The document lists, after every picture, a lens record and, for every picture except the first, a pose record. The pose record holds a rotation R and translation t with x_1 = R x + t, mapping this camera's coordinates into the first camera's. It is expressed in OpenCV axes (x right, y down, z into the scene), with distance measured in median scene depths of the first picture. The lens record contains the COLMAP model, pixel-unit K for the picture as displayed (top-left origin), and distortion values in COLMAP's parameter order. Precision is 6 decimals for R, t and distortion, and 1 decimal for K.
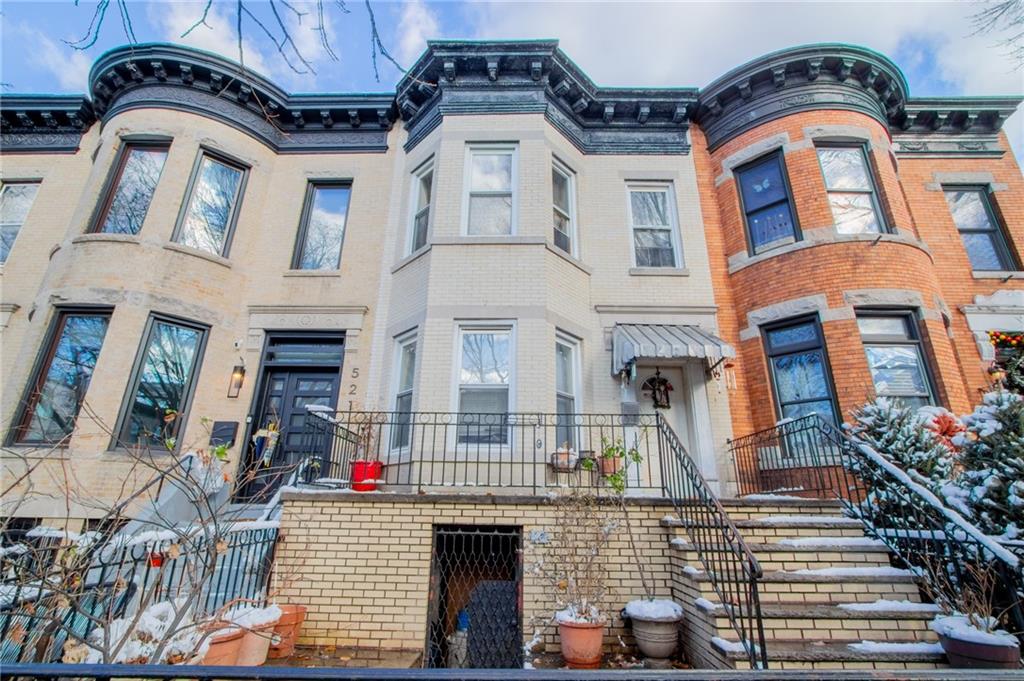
lens RADIAL K [[475.0, 0, 512.0], [0, 475.0, 340.5], [0, 0, 1]] dist [-0.010762, 0.000091]
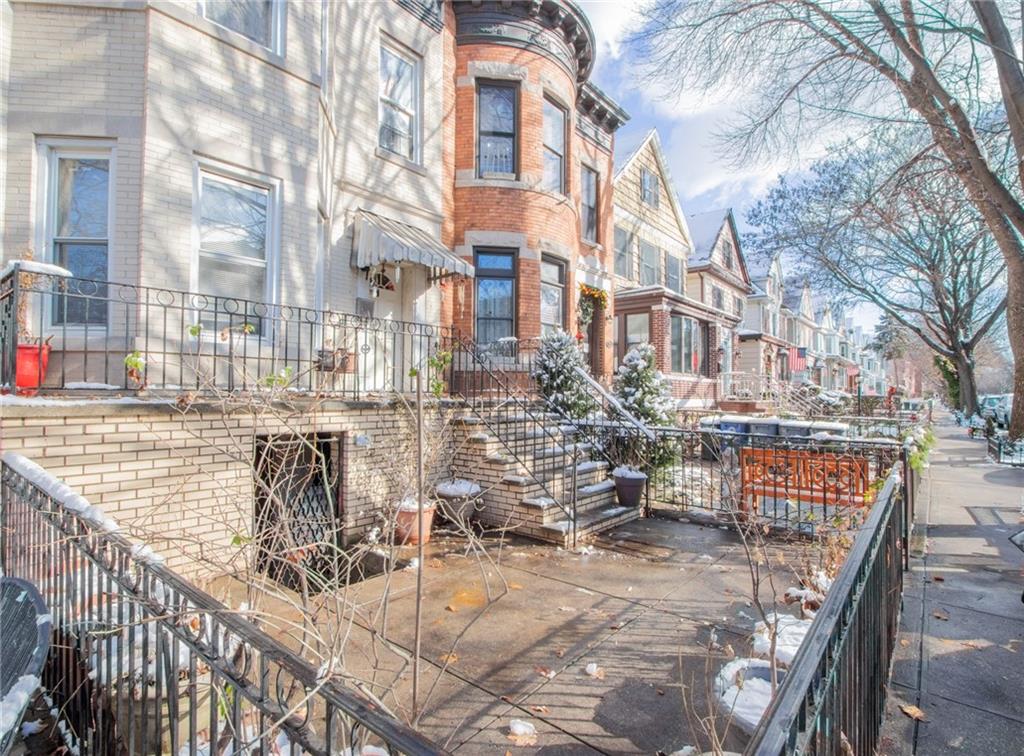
lens RADIAL K [[521.7, 0, 512.0], [0, 521.7, 378.0], [0, 0, 1]] dist [0.000126, 0.000141]
pose [[0.623197, 0.011920, 0.781974, -0.367783], [-0.272451, 0.940556, 0.202794, -0.012471], [-0.733073, -0.339430, 0.589399, 0.095050]]
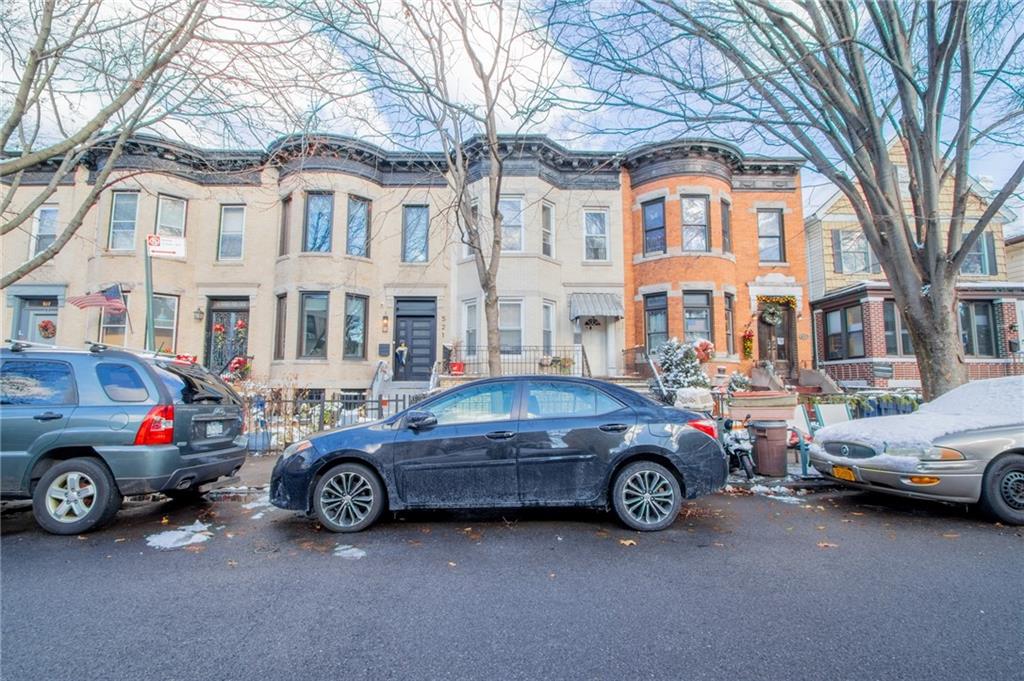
lens RADIAL K [[475.0, 0, 512.0], [0, 475.0, 340.5], [0, 0, 1]] dist [-0.010762, 0.000091]
pose [[0.999411, -0.011355, 0.032372, -0.103432], [0.002583, 0.965864, 0.259037, -0.357727], [-0.034209, -0.258800, 0.965325, -0.962590]]
